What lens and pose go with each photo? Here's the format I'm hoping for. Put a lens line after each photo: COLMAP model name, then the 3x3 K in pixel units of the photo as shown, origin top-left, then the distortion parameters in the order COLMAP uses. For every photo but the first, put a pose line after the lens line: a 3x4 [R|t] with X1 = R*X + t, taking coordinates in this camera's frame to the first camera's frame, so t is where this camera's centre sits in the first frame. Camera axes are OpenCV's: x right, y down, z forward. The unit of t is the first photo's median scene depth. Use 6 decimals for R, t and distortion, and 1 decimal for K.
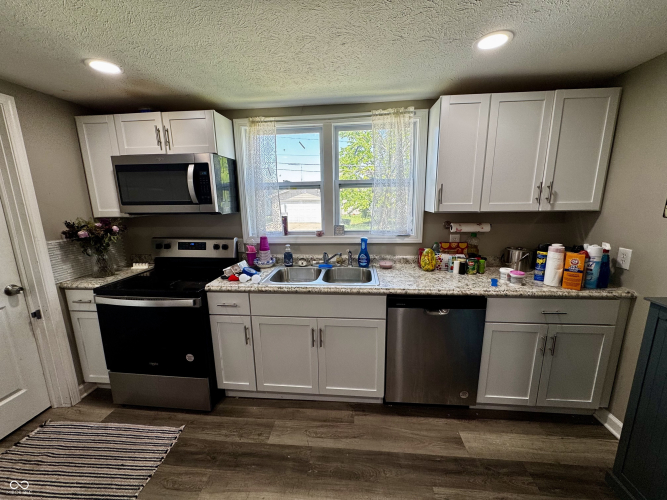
lens RADIAL K [[264.5, 0, 334.3], [0, 264.5, 249.4], [0, 0, 1]] dist [-0.002595, 0.000145]
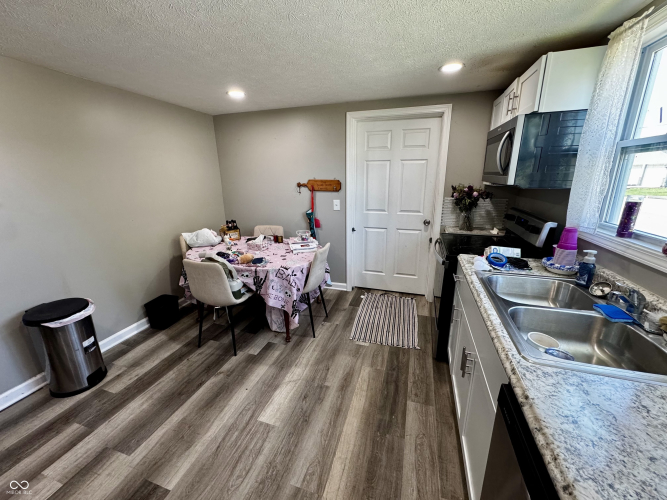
lens RADIAL K [[264.5, 0, 332.5], [0, 264.5, 249.6], [0, 0, 1]] dist [-0.002595, 0.000145]
pose [[-0.215325, 0.283254, -0.934560, 0.668742], [-0.168379, 0.931907, 0.321245, -0.146565], [0.961917, 0.226533, -0.152969, 0.747485]]
